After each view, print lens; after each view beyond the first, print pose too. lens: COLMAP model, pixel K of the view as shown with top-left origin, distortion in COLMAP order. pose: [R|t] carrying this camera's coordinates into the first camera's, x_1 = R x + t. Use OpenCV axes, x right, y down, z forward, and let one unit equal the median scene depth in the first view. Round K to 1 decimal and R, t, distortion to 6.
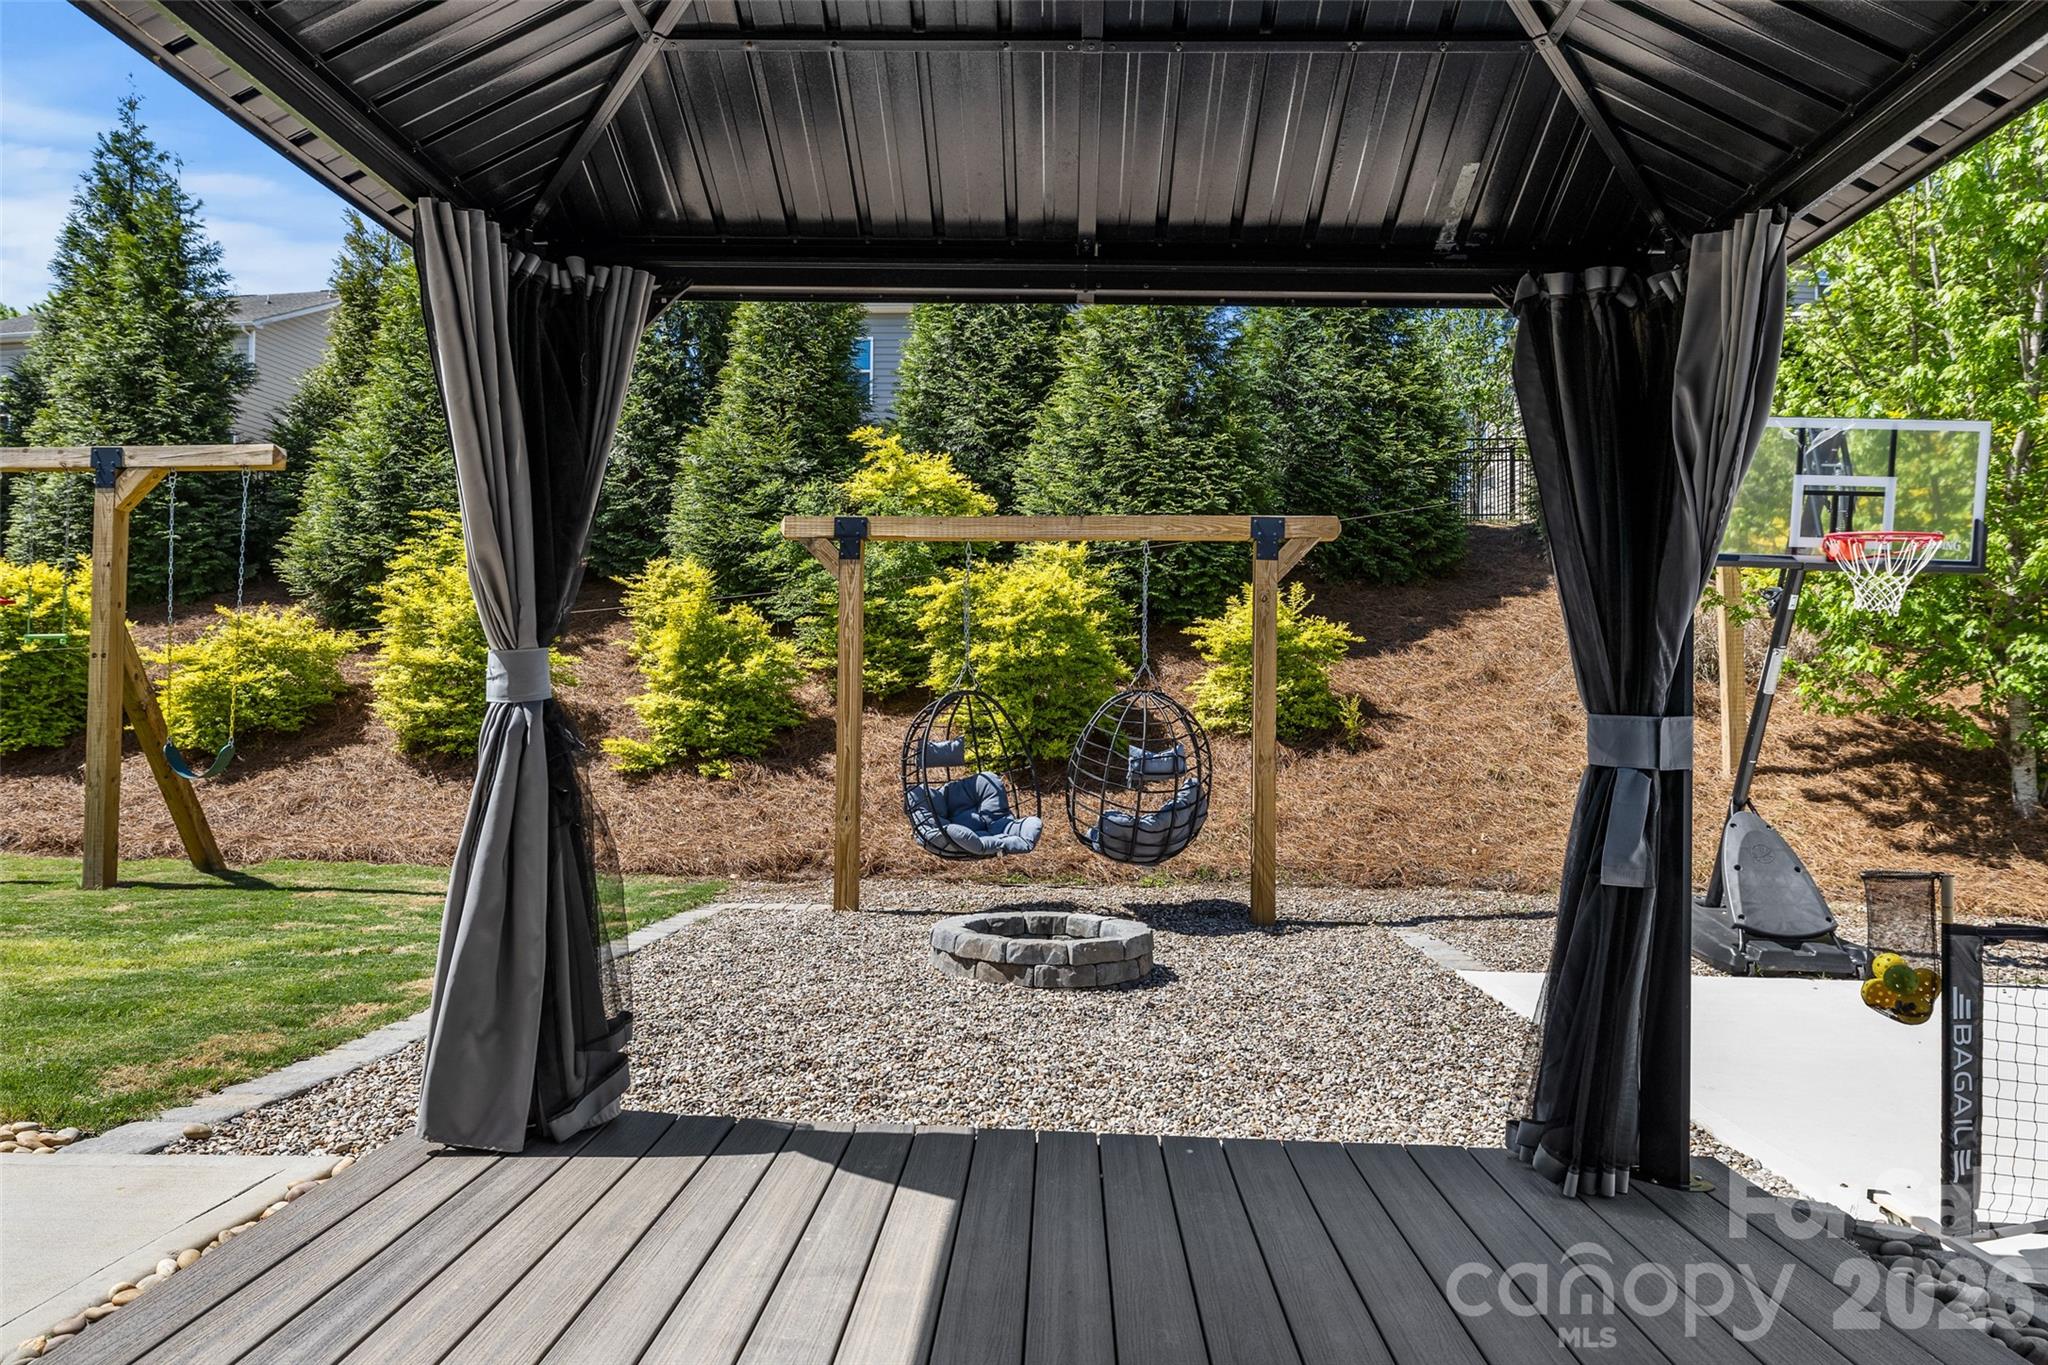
lens RADIAL K [[1269.5, 0, 1024.0], [0, 1269.5, 682.5], [0, 0, 1]] dist [0.000915, 0.001039]
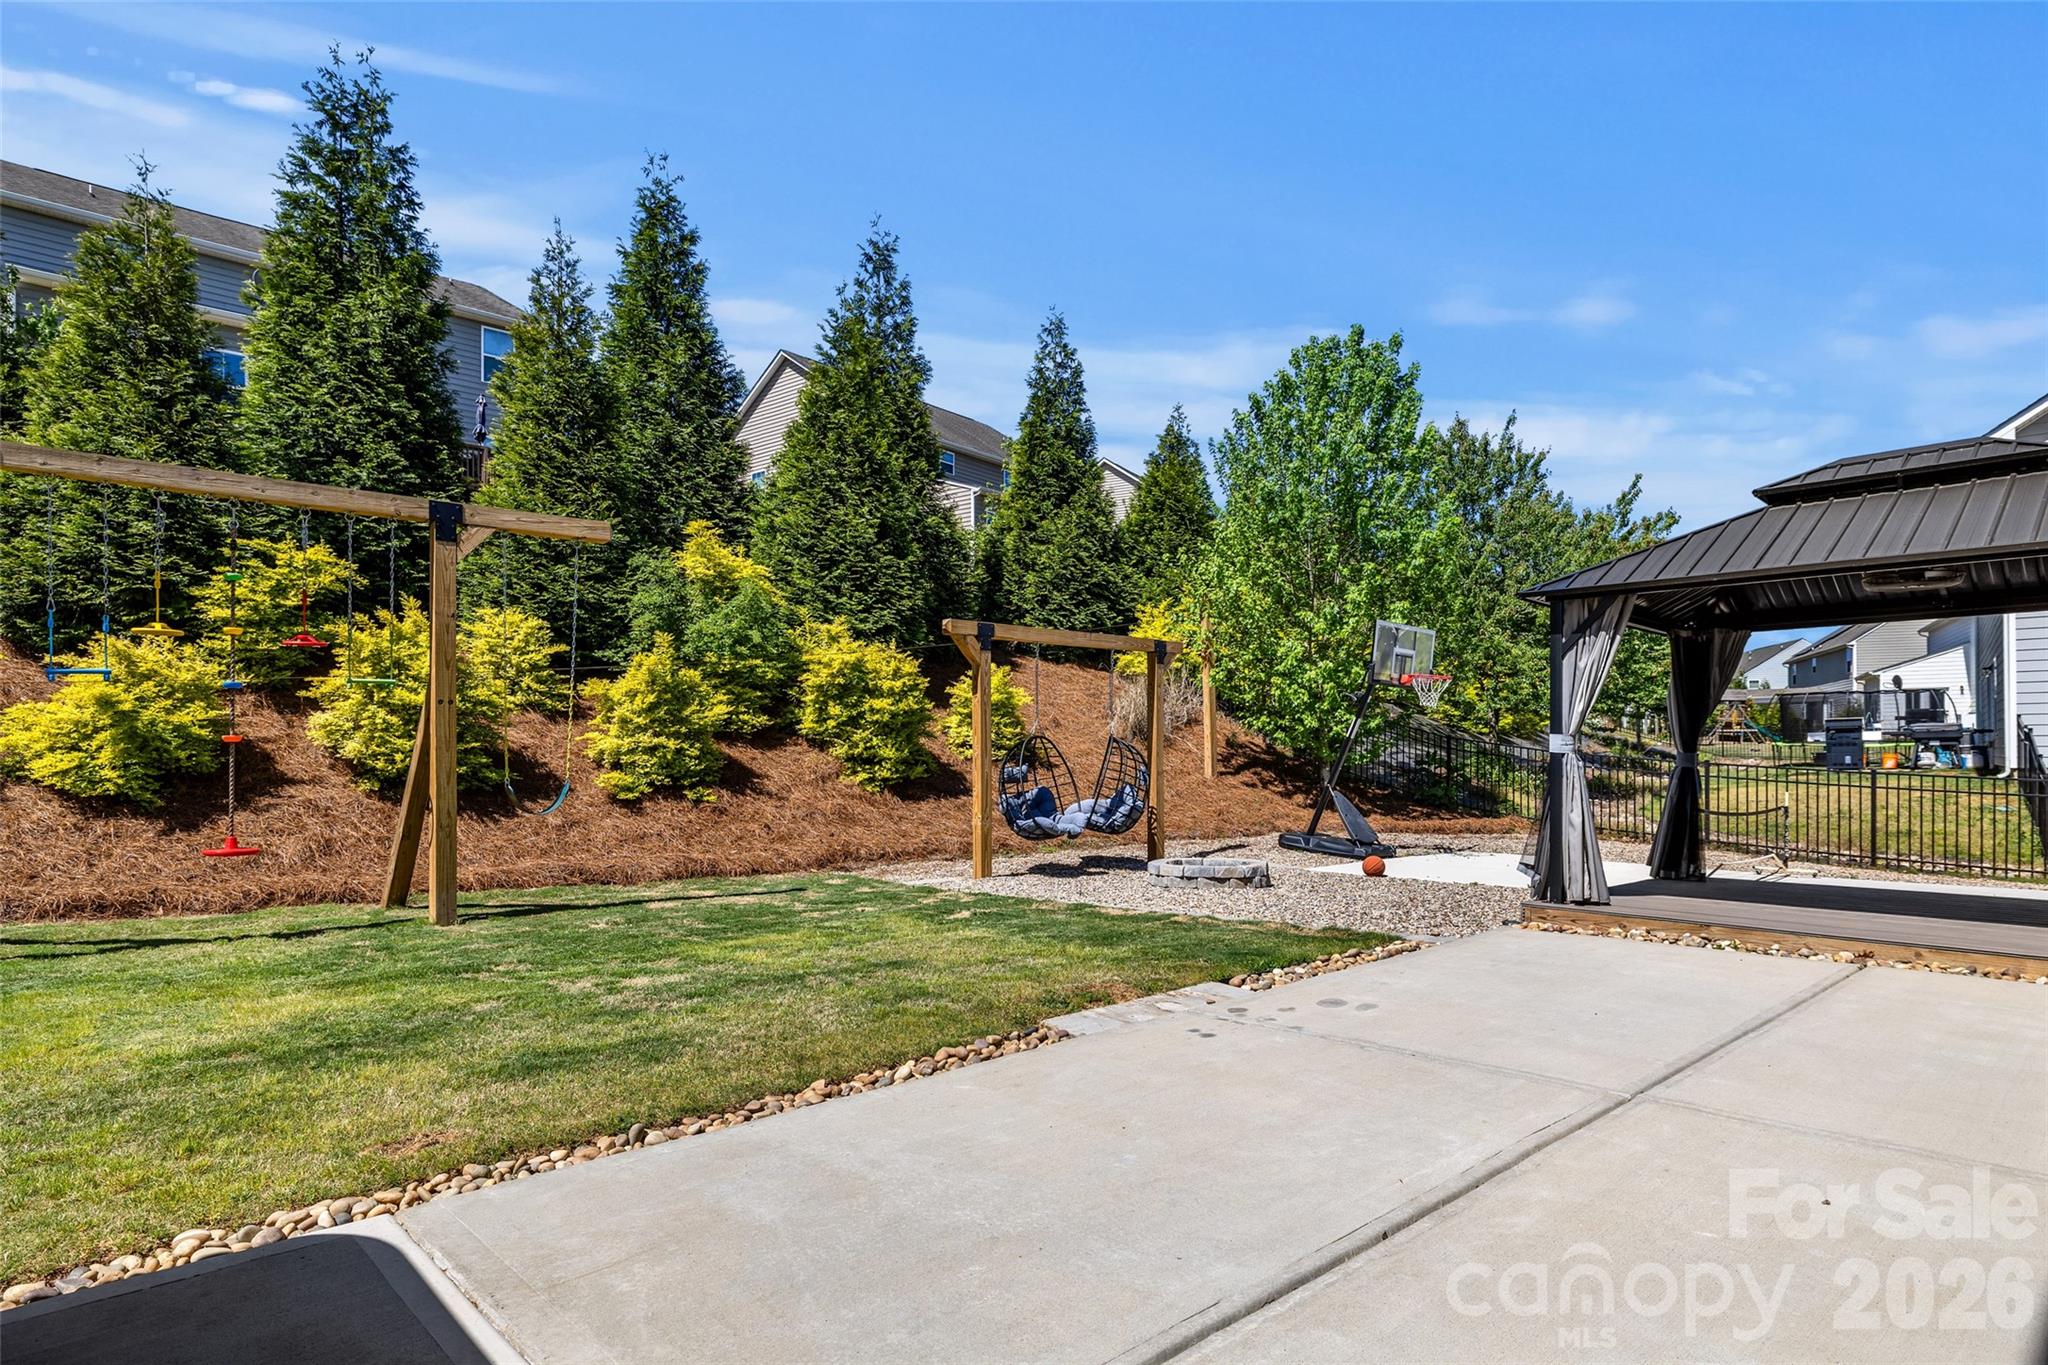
lens RADIAL K [[1114.8, 0, 1022.2], [0, 1114.8, 756.3], [0, 0, 1]] dist [-0.070232, 0.000700]
pose [[0.699582, -0.011886, 0.714453, -0.778285], [-0.012706, 0.999497, 0.029070, -0.005067], [-0.714439, -0.029414, 0.699079, 0.015051]]
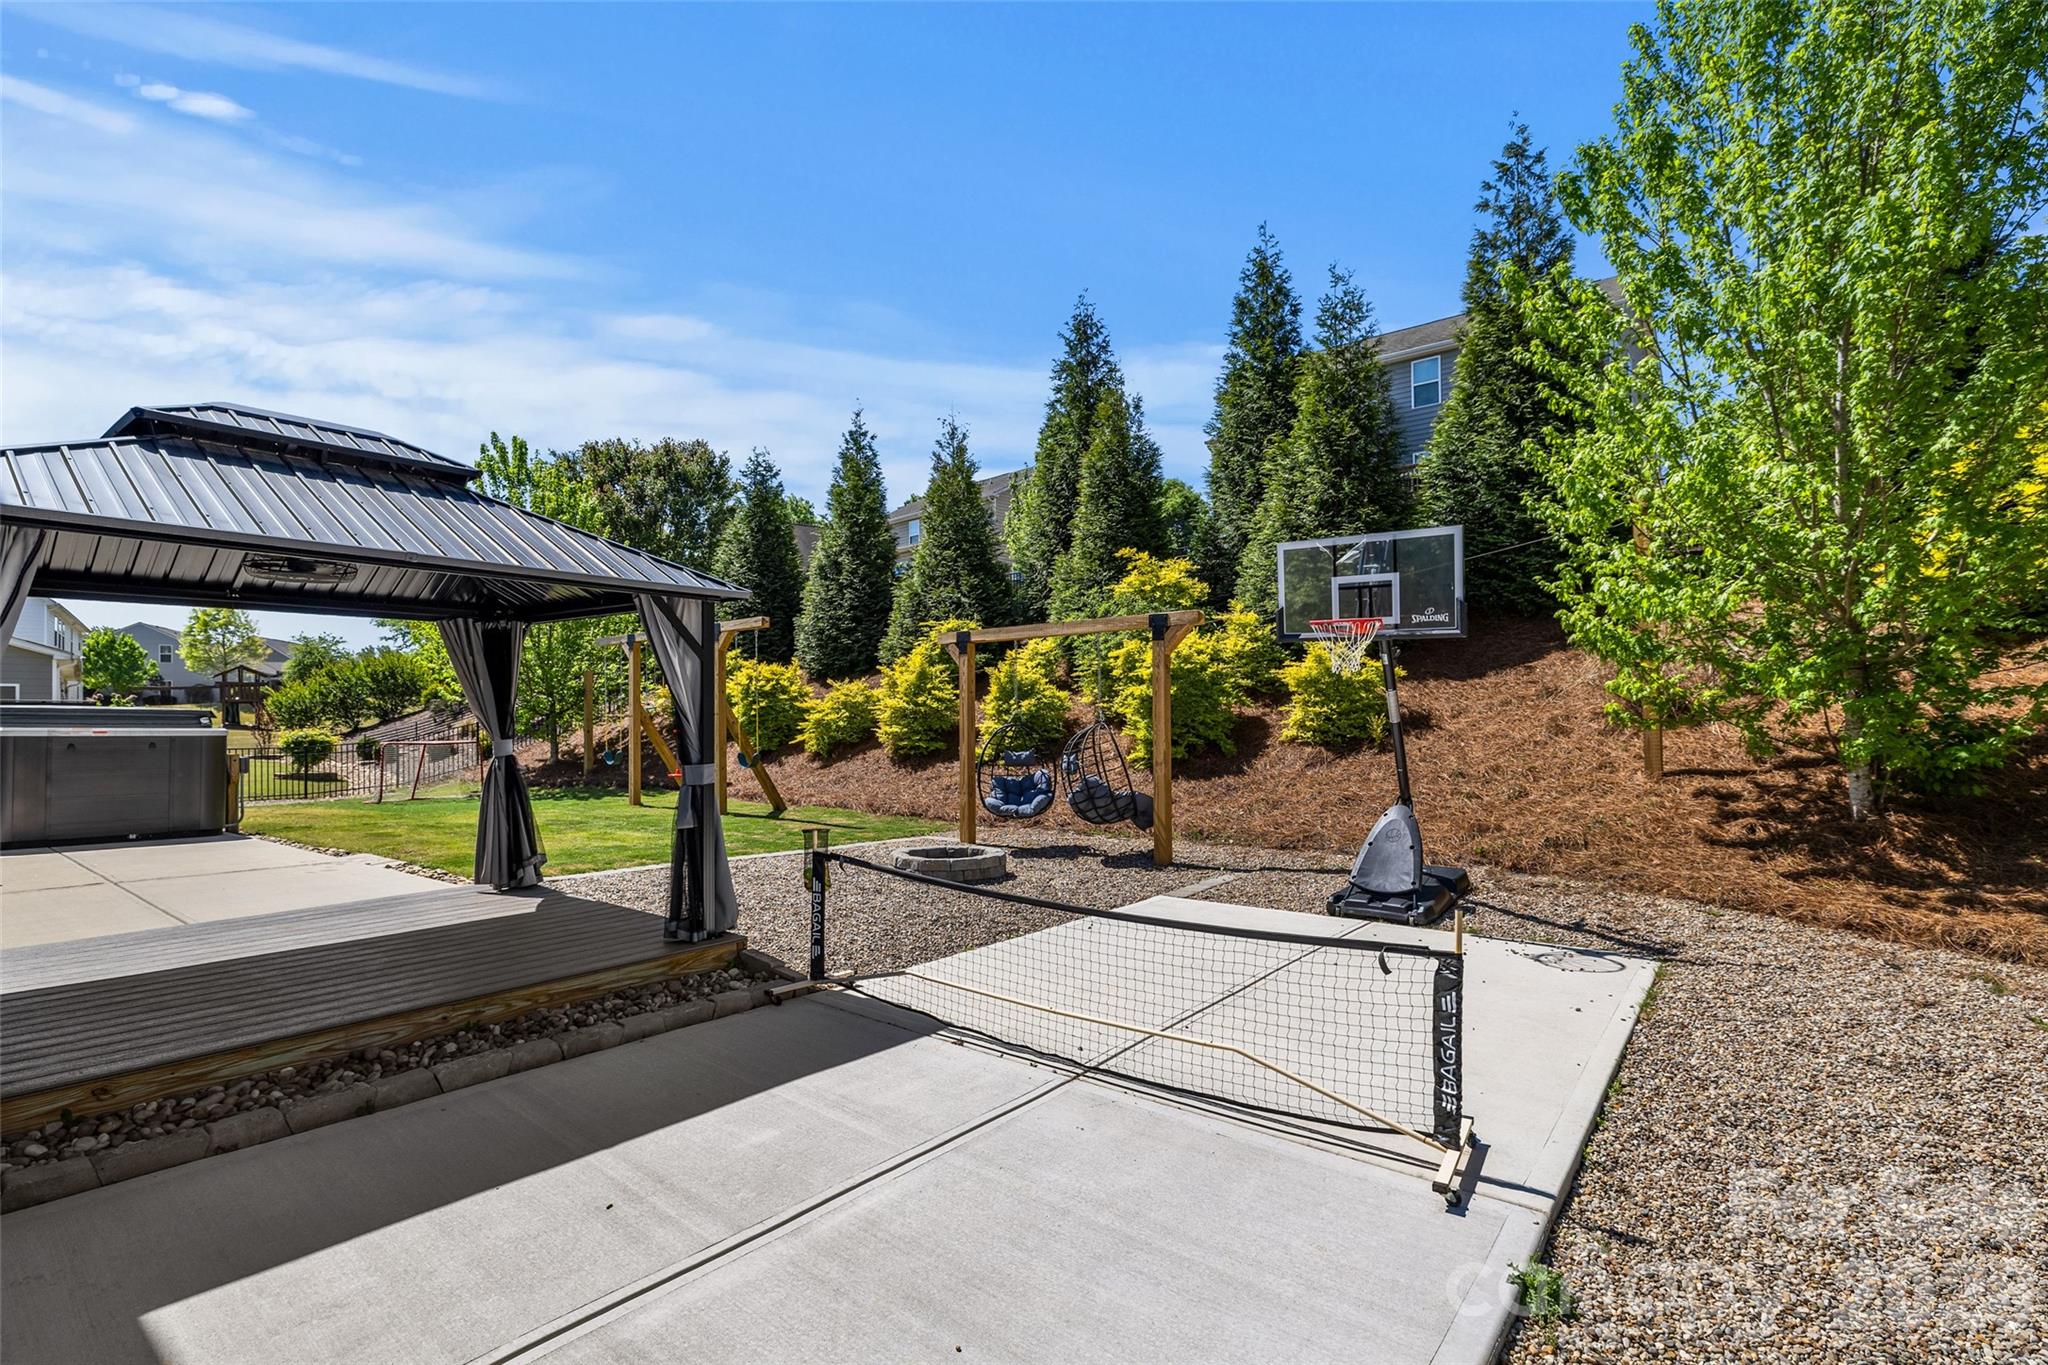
lens RADIAL K [[990.4, 0, 1024.0], [0, 990.4, 682.5], [0, 0, 1]] dist [-0.000032, -0.000003]
pose [[0.799087, -0.040734, -0.599834, 0.602093], [0.037478, 0.999137, -0.017922, -0.018514], [0.600046, -0.008159, 0.799924, -0.082735]]
